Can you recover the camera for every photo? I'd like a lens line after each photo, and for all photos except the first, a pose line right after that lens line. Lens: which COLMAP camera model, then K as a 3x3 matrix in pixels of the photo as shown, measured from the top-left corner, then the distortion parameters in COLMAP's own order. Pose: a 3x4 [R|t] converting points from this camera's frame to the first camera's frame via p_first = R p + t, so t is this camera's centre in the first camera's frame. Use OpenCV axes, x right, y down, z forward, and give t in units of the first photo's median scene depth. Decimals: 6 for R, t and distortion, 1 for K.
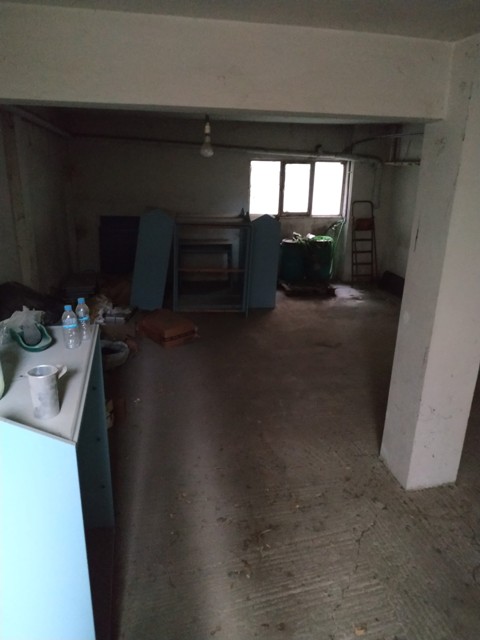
lens RADIAL K [[492.8, 0, 250.9], [0, 492.8, 321.2], [0, 0, 1]] dist [0.055060, -0.103783]
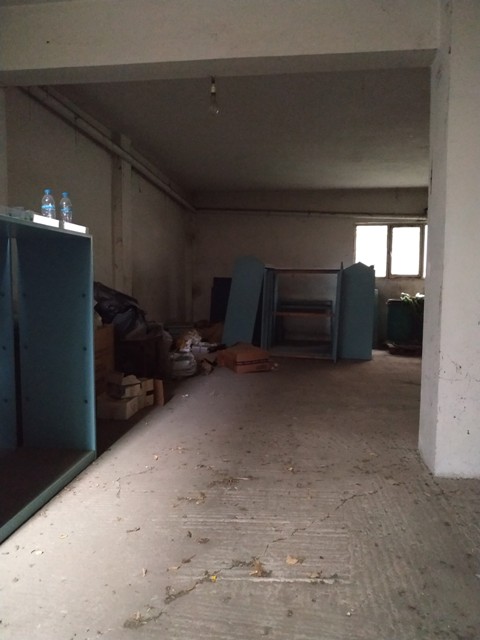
lens RADIAL K [[492.8, 0, 250.9], [0, 492.8, 321.2], [0, 0, 1]] dist [0.055060, -0.103783]
pose [[0.940233, -0.005310, -0.340490, 0.198287], [-0.089587, 0.960800, -0.262370, 0.217380], [0.328535, 0.277192, 0.902900, 0.071117]]
